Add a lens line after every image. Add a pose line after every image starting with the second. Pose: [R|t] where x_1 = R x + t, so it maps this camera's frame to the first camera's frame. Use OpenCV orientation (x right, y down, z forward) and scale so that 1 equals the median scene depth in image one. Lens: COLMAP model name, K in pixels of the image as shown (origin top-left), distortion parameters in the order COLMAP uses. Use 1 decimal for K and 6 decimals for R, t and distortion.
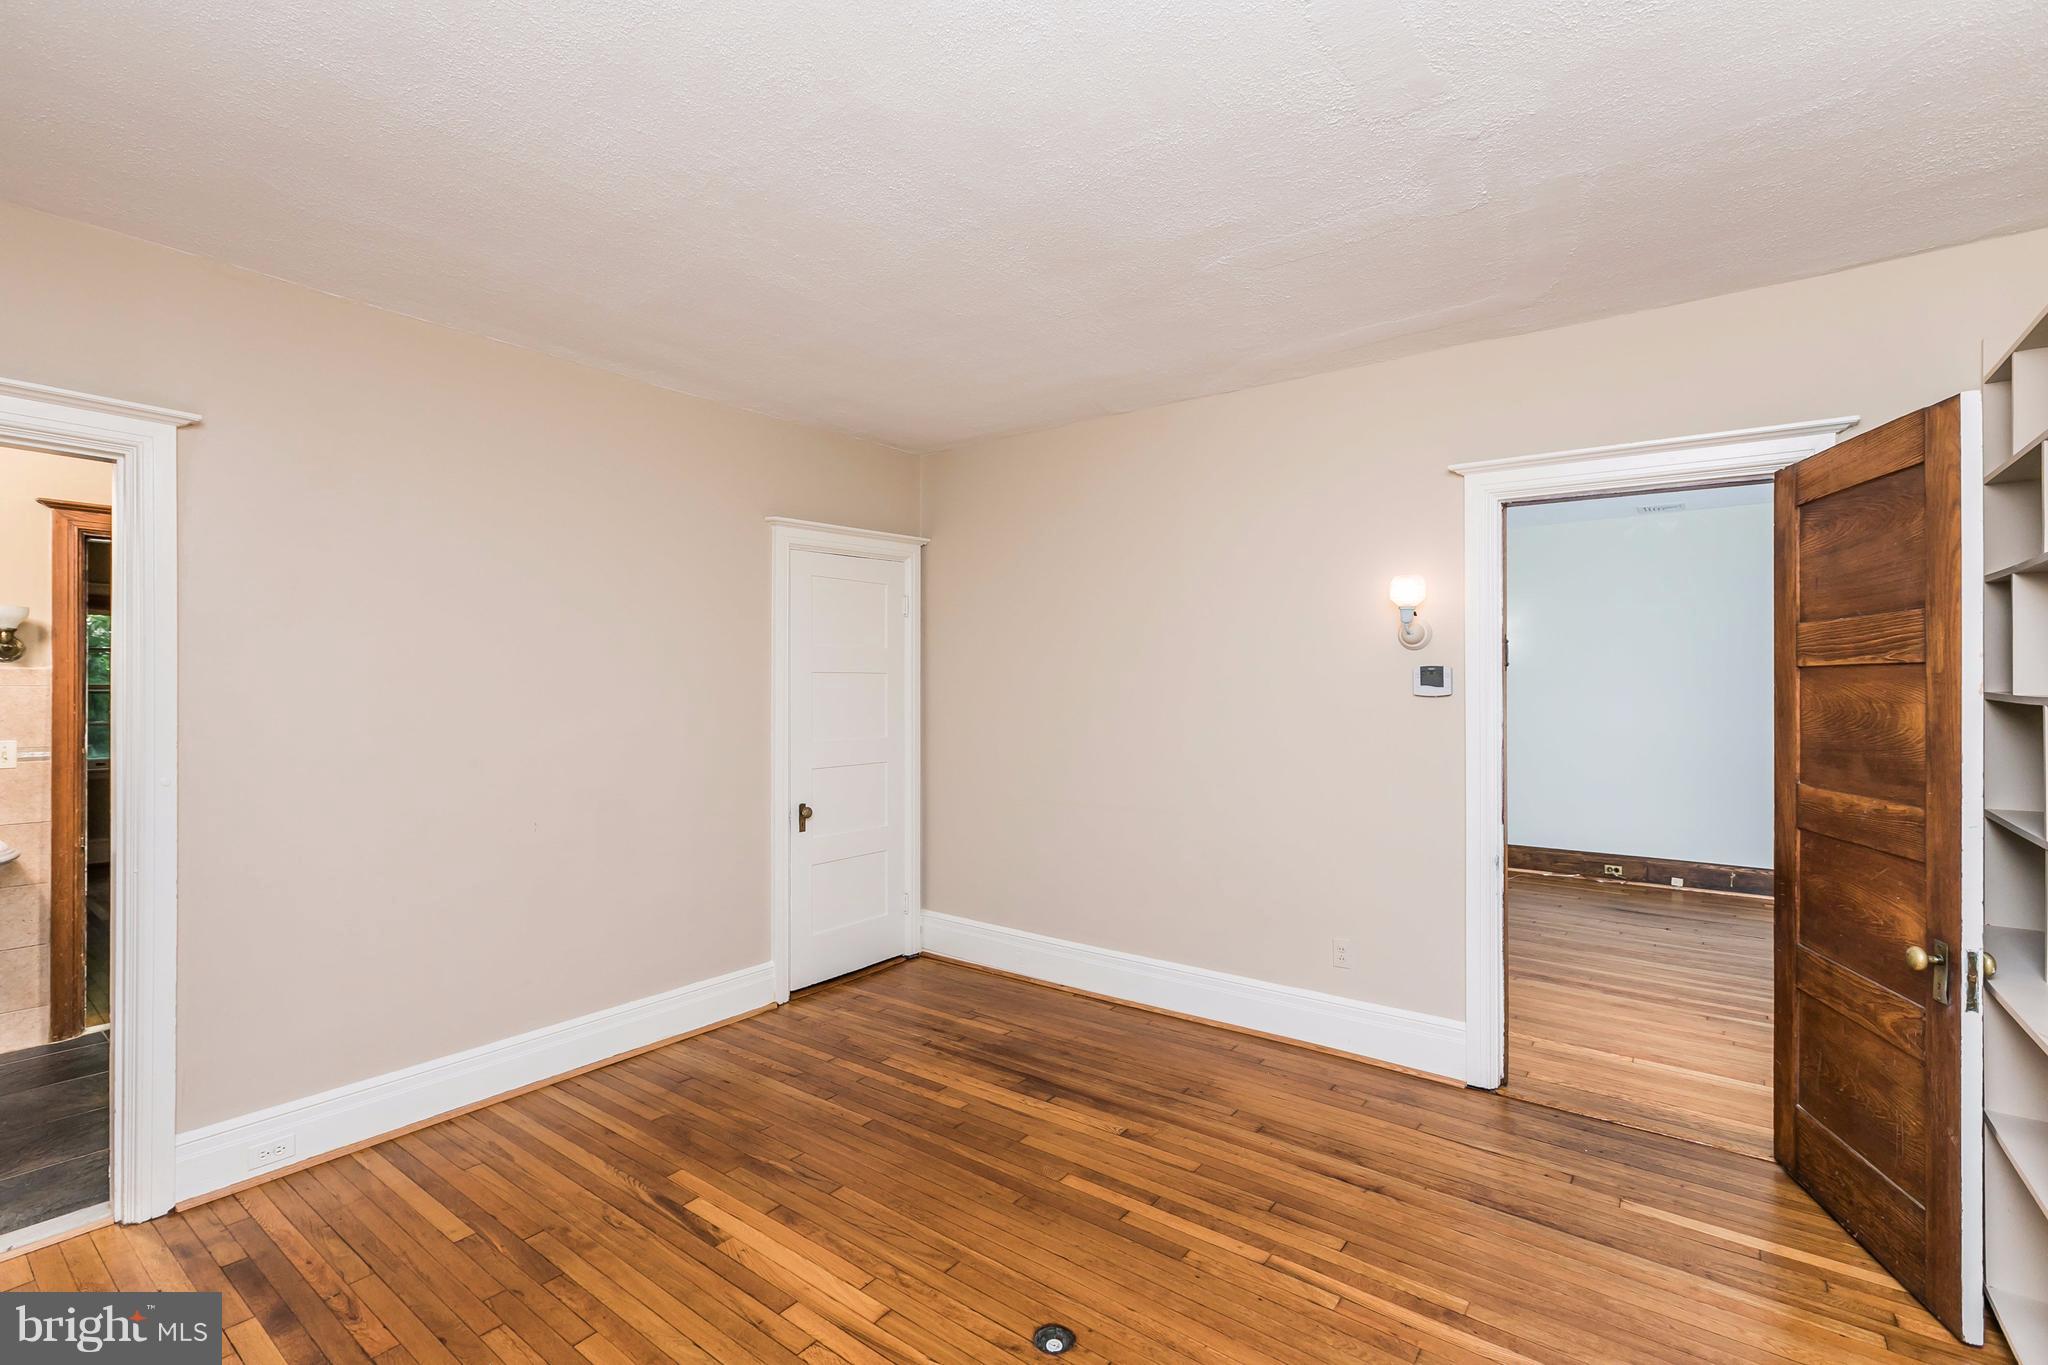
lens RADIAL K [[930.3, 0, 1050.7], [0, 930.3, 683.7], [0, 0, 1]] dist [0.004206, 0.000268]
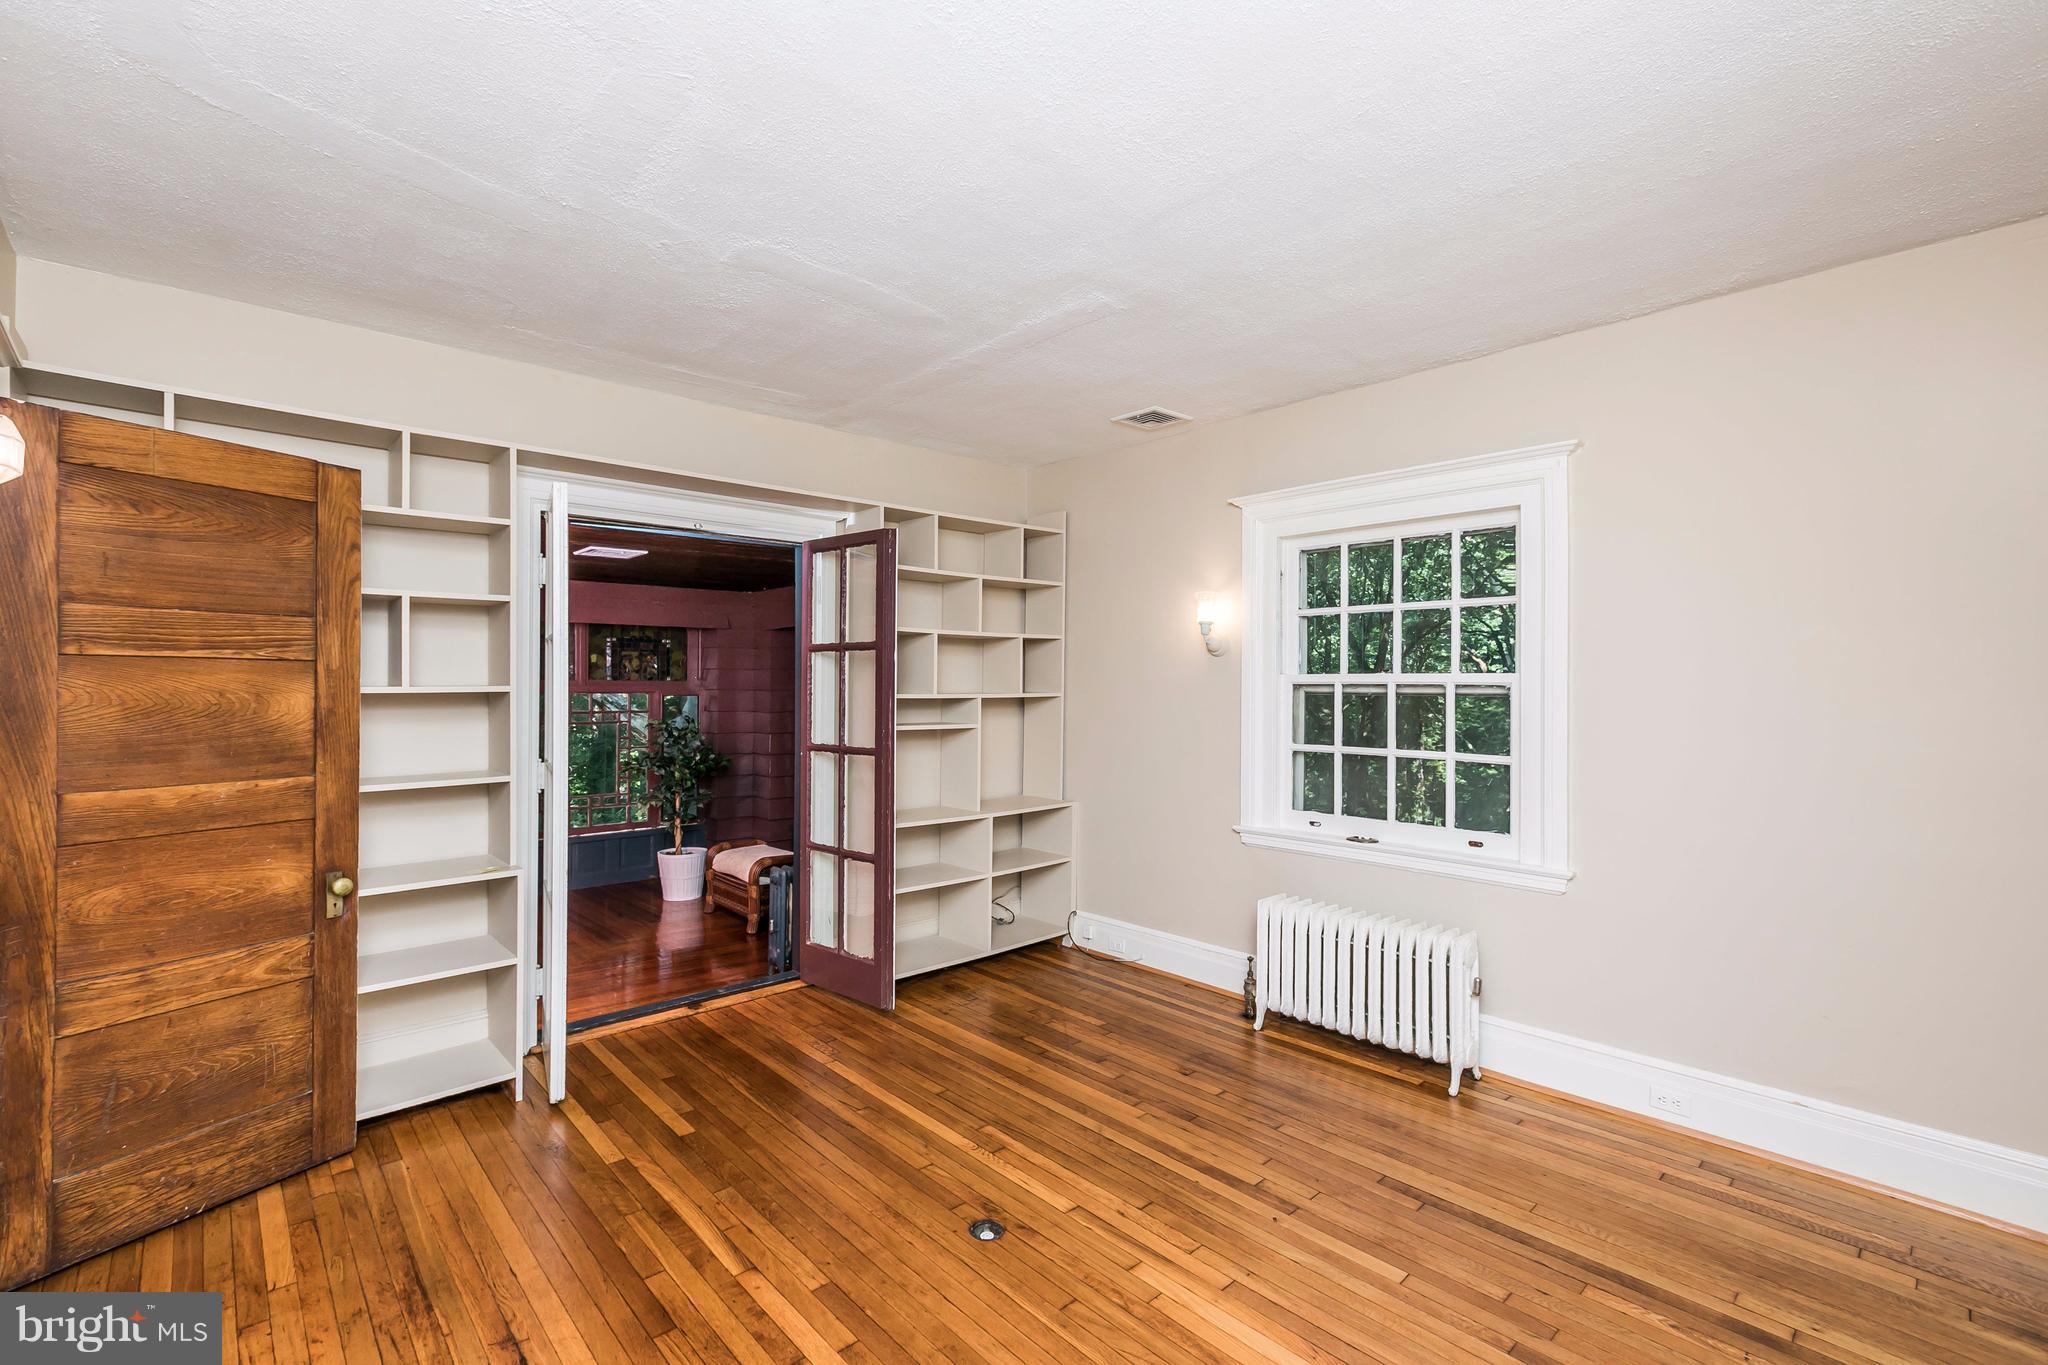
lens RADIAL K [[907.5, 0, 1024.0], [0, 907.5, 682.5], [0, 0, 1]] dist [0.002944, 0.000156]
pose [[-0.980567, -0.005197, 0.196114, -0.240848], [-0.006556, 0.999959, -0.006284, 0.007884], [-0.196073, -0.007447, -0.980561, 1.929529]]
